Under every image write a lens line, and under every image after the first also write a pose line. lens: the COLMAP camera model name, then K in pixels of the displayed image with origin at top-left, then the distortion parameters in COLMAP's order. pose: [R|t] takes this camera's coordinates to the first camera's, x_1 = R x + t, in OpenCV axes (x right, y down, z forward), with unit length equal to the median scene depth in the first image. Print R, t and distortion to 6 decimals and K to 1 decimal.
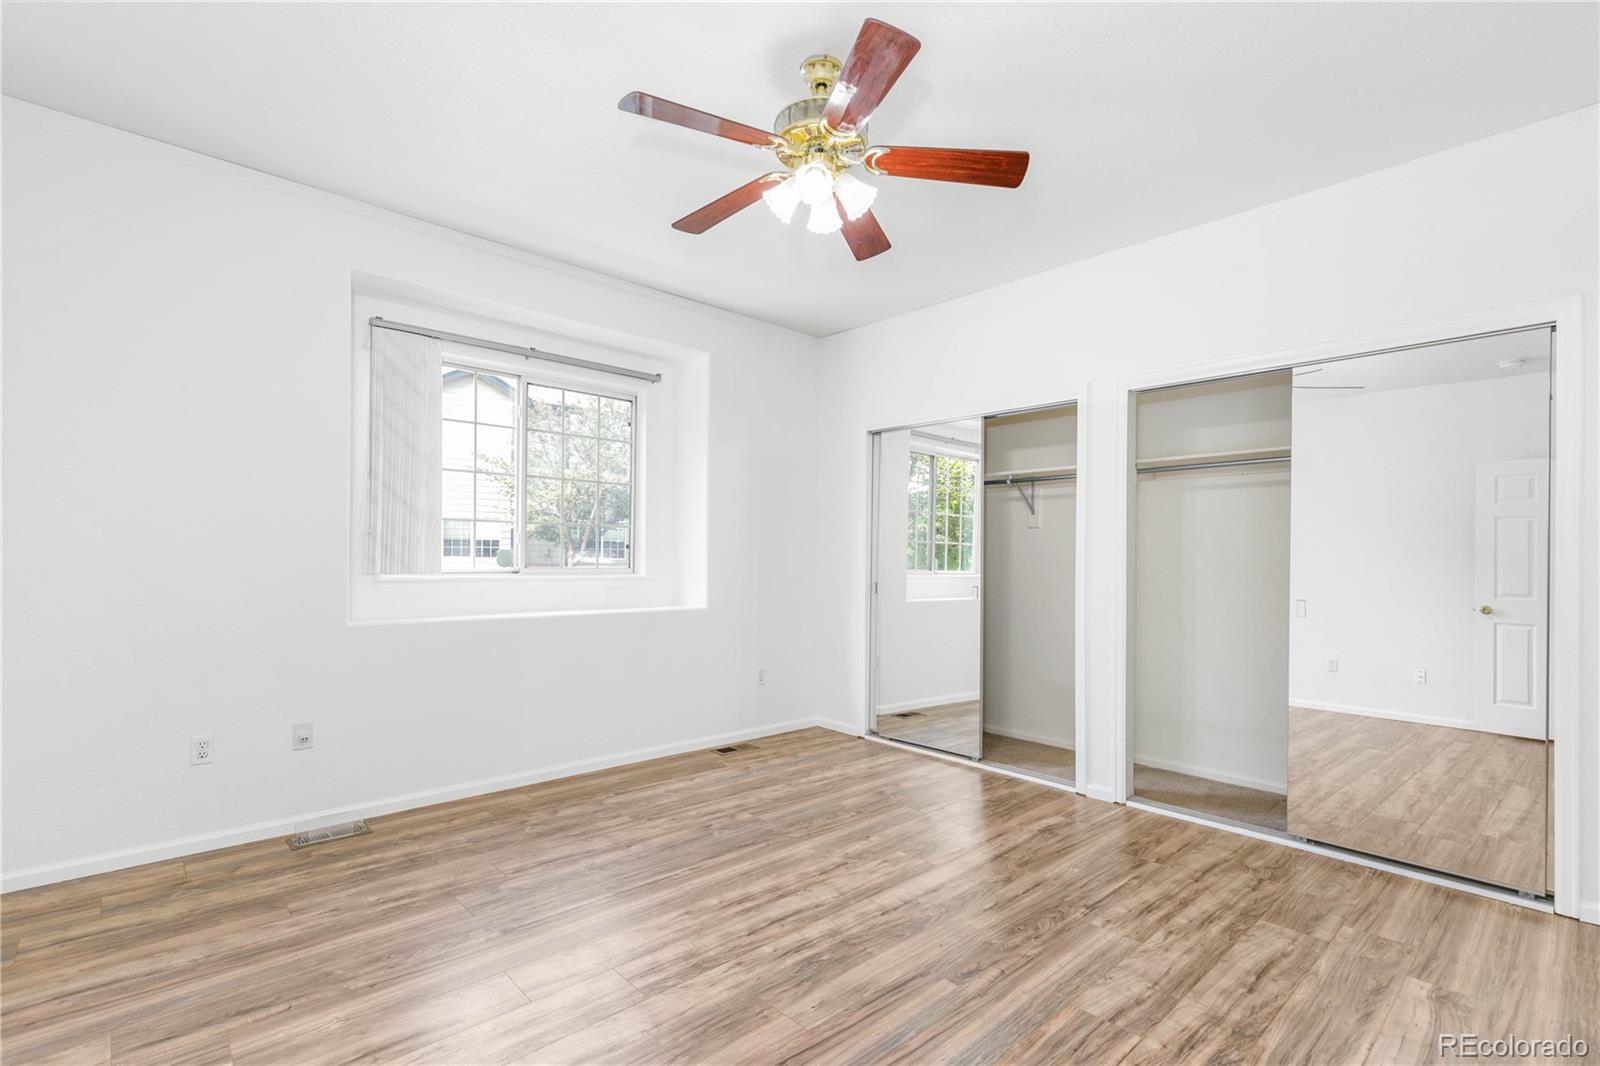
lens RADIAL K [[732.3, 0, 803.8], [0, 732.3, 543.8], [0, 0, 1]] dist [0.012382, -0.001193]
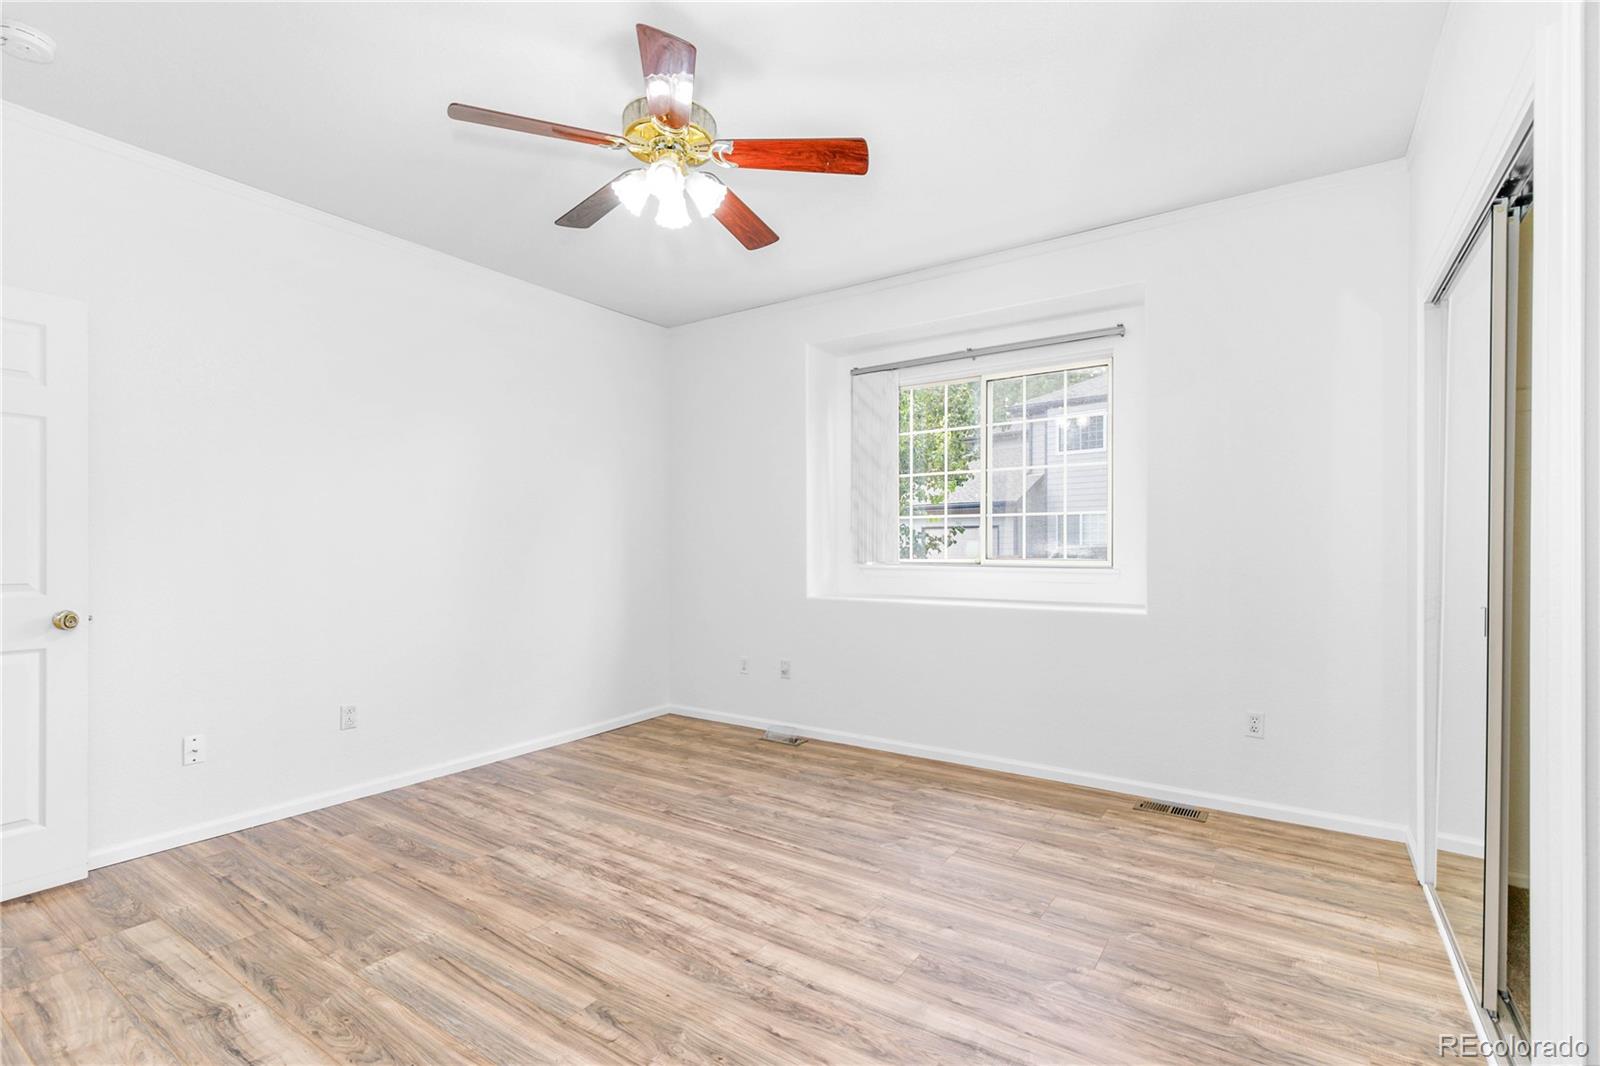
lens RADIAL K [[732.3, 0, 803.8], [0, 732.3, 543.8], [0, 0, 1]] dist [0.012382, -0.001193]
pose [[0.229692, -0.014525, -0.973155, 0.886484], [0.022264, 0.999705, -0.009666, 0.025231], [0.973009, -0.019446, 0.229948, 0.802714]]
